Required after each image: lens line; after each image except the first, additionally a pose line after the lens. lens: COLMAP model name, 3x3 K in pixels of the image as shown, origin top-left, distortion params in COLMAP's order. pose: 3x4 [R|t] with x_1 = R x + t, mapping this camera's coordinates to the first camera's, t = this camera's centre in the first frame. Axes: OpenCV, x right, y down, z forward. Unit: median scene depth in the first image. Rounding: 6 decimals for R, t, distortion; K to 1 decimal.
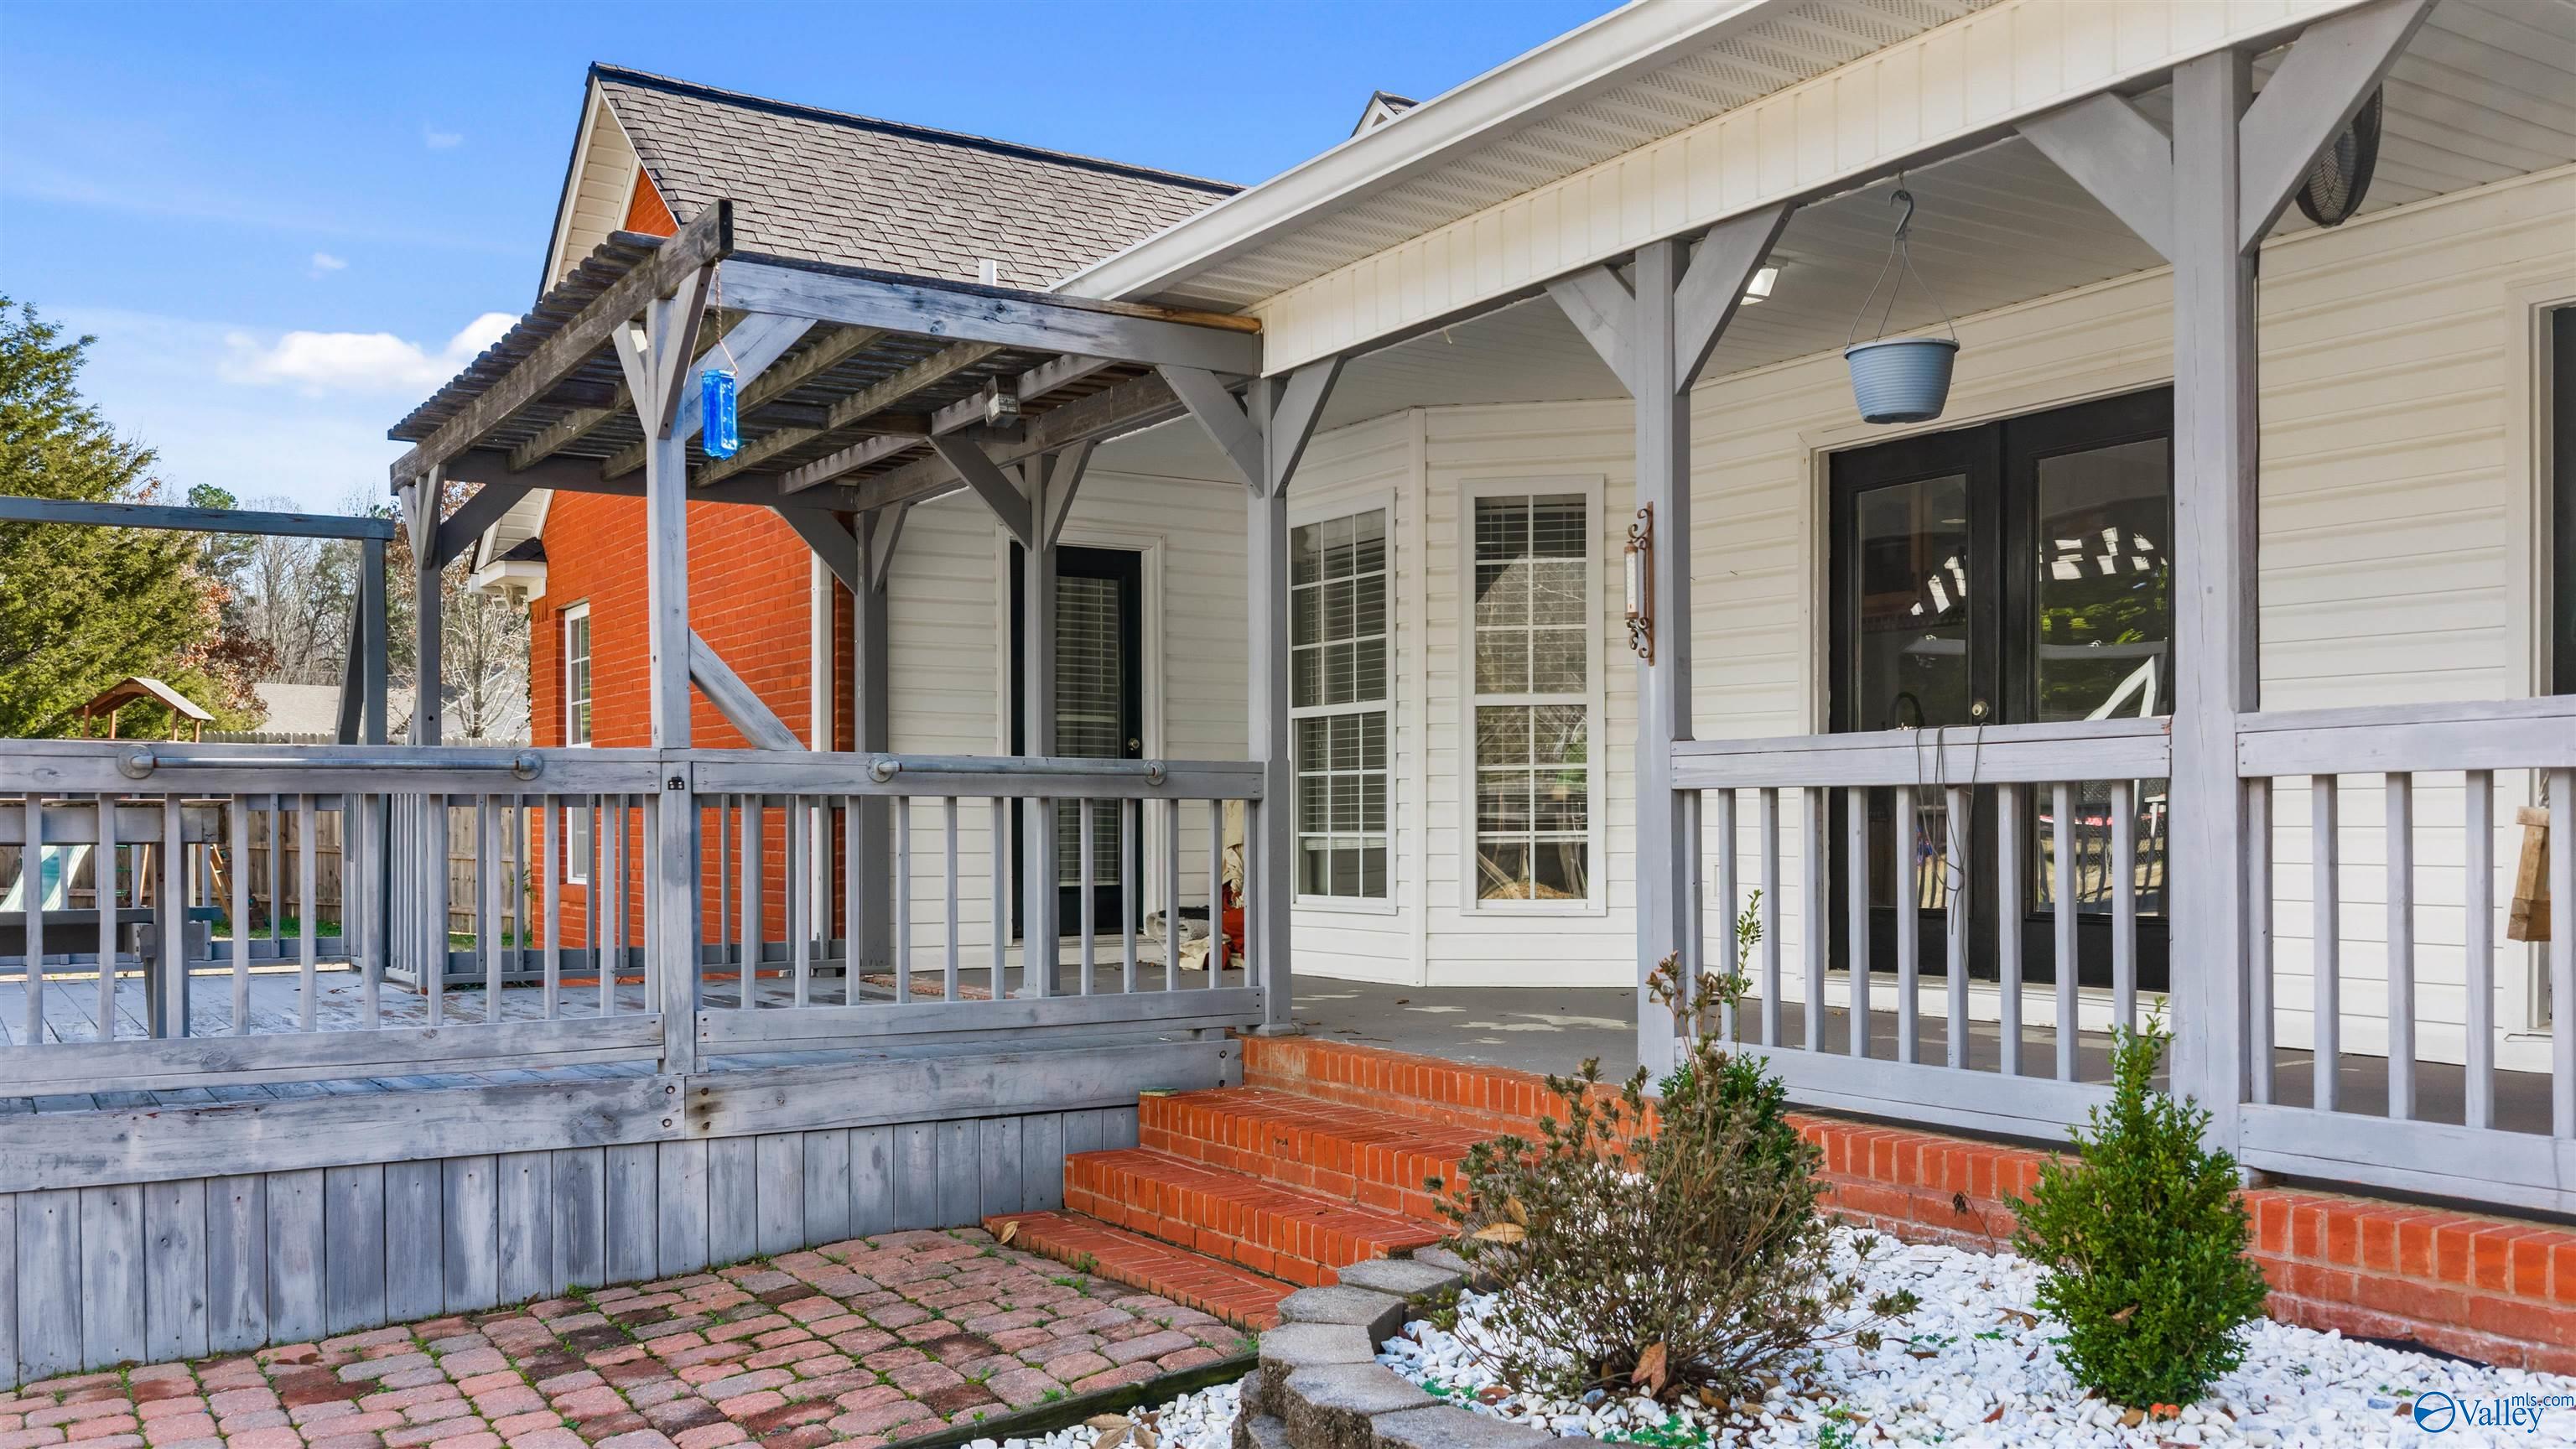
lens RADIAL K [[2180.6, 0, 1293.8], [0, 2180.6, 907.8], [0, 0, 1]] dist [0.010074, -0.018966]
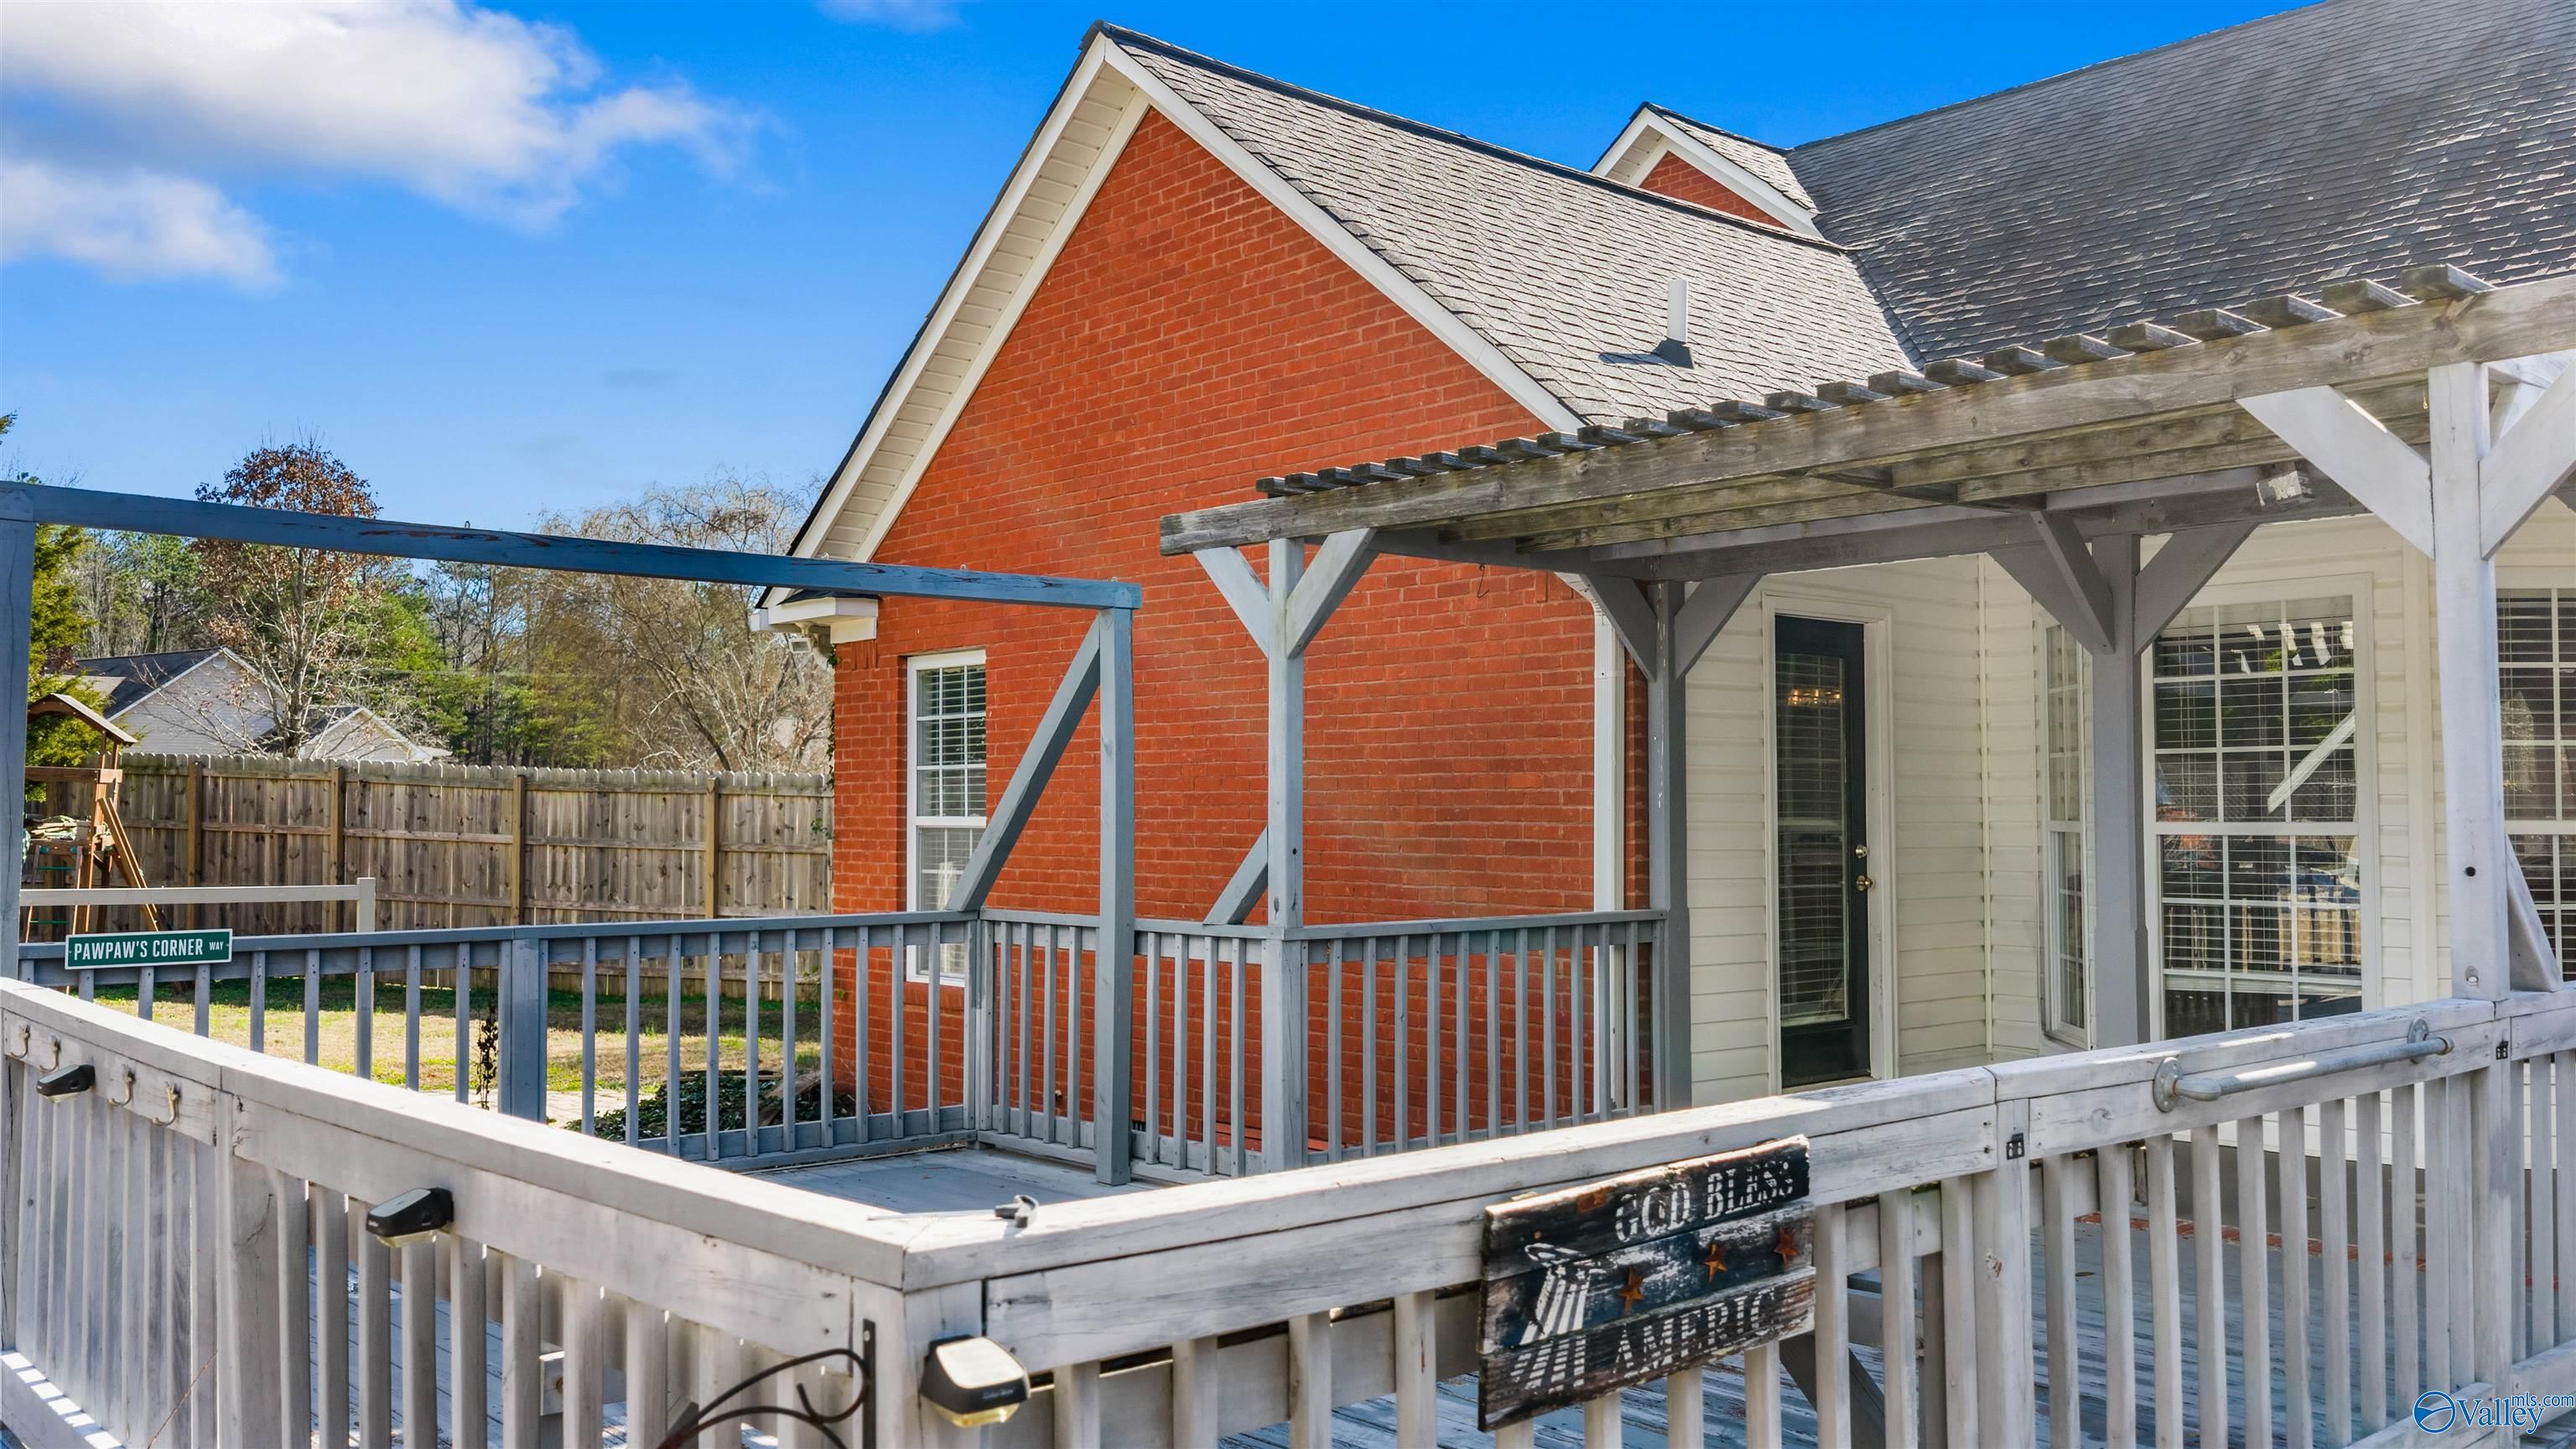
lens RADIAL K [[2147.6, 0, 1288.0], [0, 2147.6, 724.5], [0, 0, 1]] dist [0.034115, -0.067284]
pose [[0.988235, 0.009817, 0.152630, -0.477199], [0.002315, 0.996864, -0.079106, -0.066370], [-0.152928, 0.078528, 0.985112, 0.238095]]
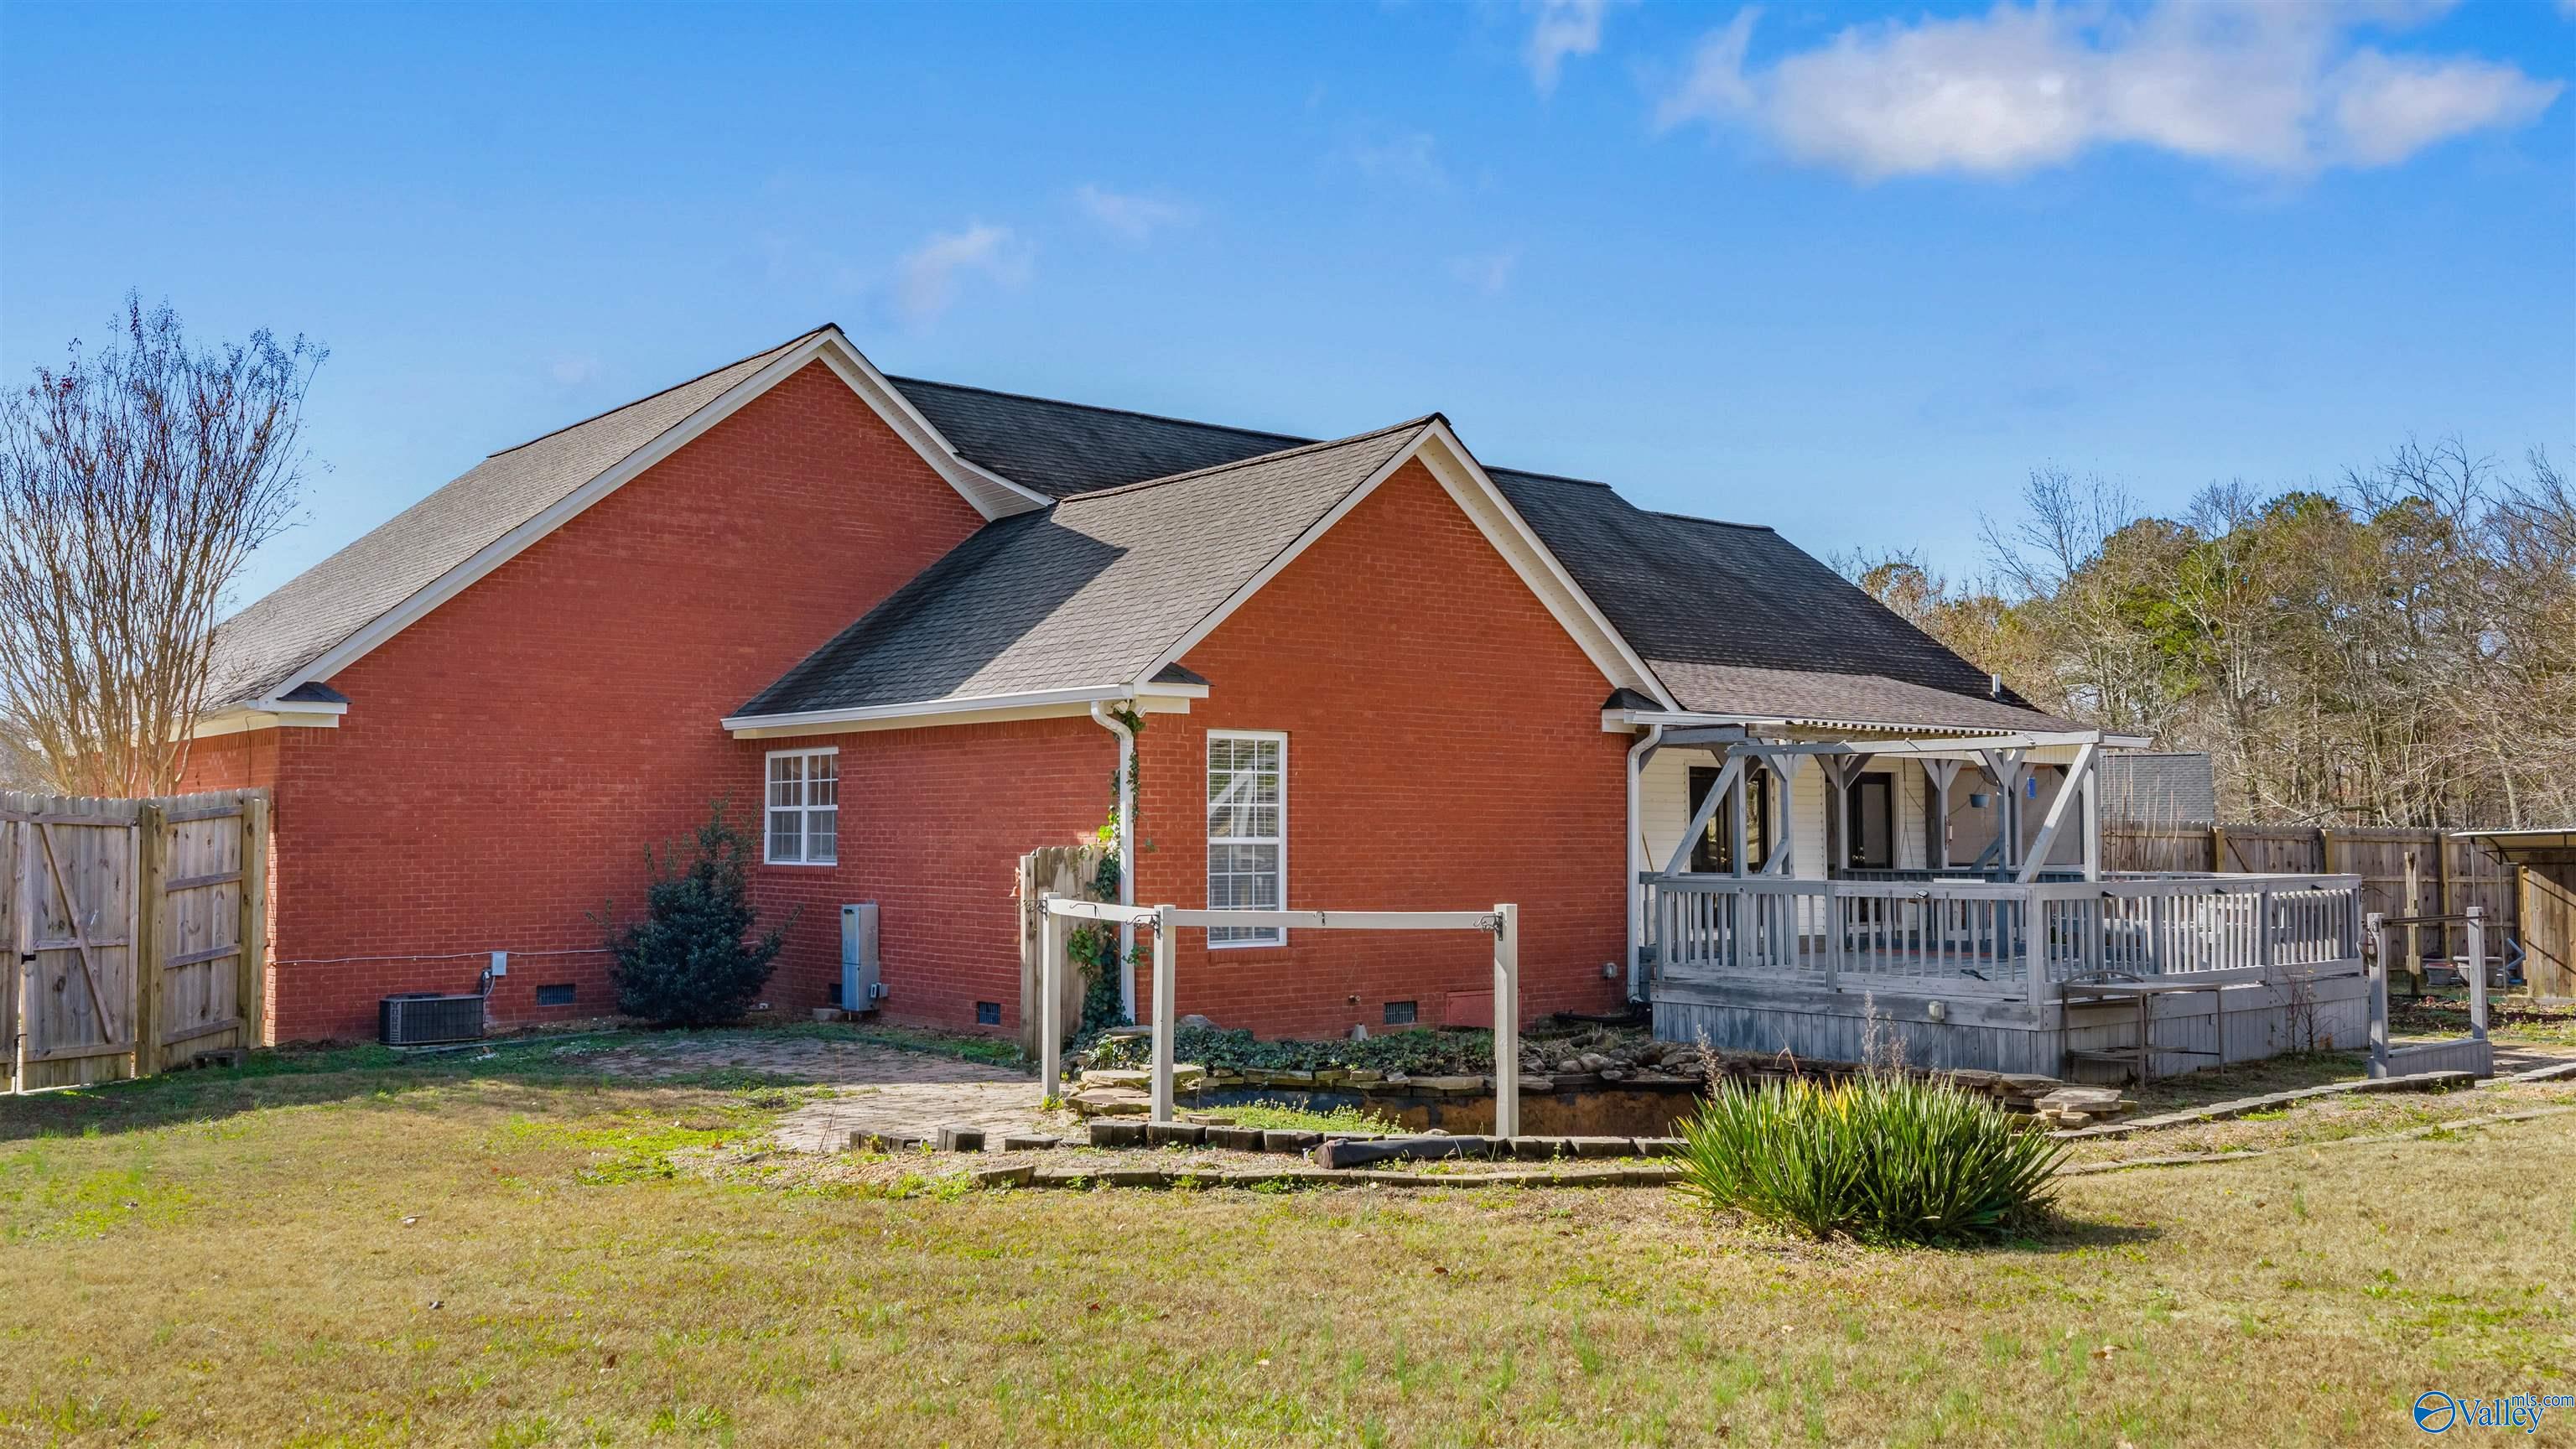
lens RADIAL K [[2147.6, 0, 1288.0], [0, 2147.6, 724.5], [0, 0, 1]] dist [0.034115, -0.067284]
pose [[-0.128277, 0.055041, 0.990210, -2.359751], [0.039341, 0.997955, -0.050375, -0.113960], [-0.990958, 0.032494, -0.130180, 1.688844]]
